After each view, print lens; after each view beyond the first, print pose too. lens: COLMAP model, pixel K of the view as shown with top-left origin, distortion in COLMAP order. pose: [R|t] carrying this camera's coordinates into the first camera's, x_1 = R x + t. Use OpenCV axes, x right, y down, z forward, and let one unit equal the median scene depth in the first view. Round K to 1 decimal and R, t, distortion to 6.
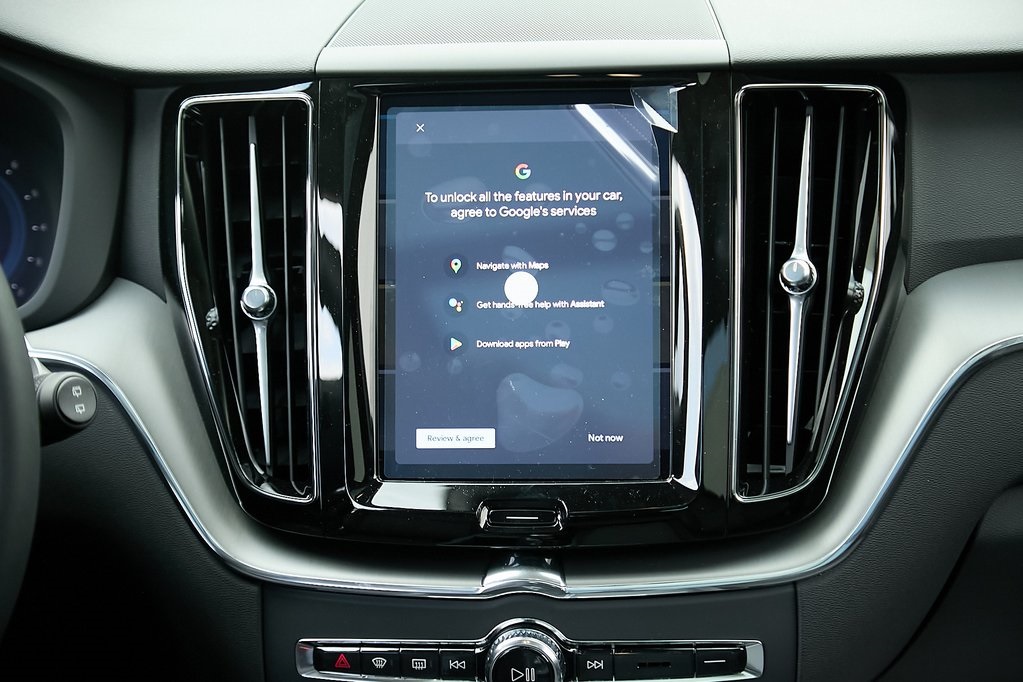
lens RADIAL K [[2540.1, 0, 510.2], [0, 2540.1, 334.2], [0, 0, 1]] dist [-0.055080, 0.000000]
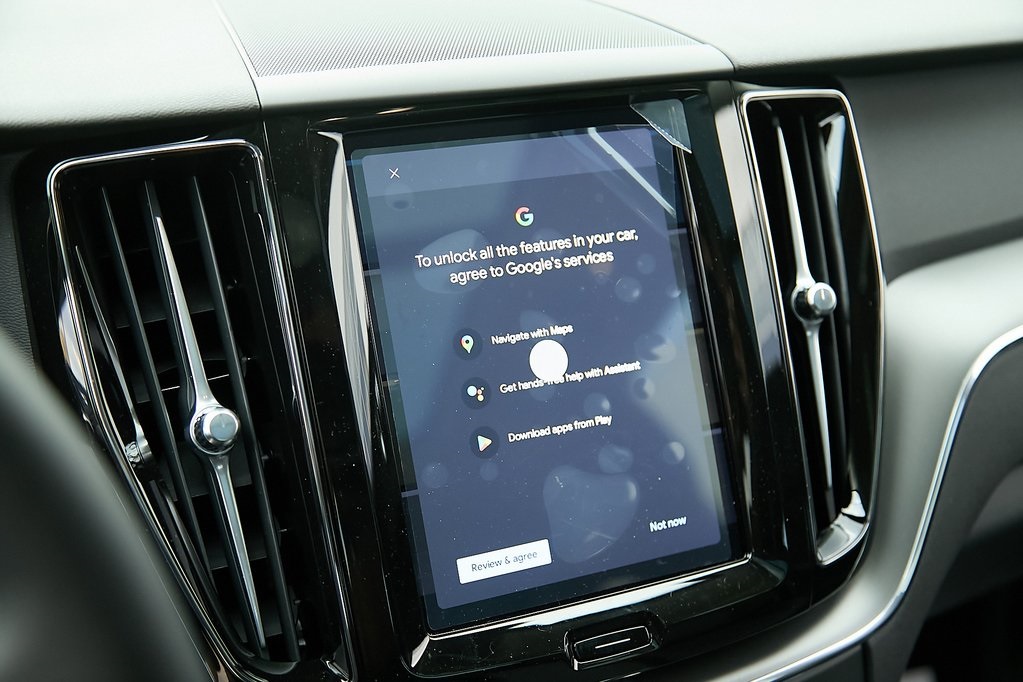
lens RADIAL K [[1487.4, 0, 512.5], [0, 1487.4, 340.0], [0, 0, 1]] dist [-0.117185, 0.000000]
pose [[0.844601, -0.134415, 0.518248, -0.247751], [0.131288, 0.990415, 0.042917, -0.046106], [-0.519049, 0.031792, 0.854153, 0.602087]]
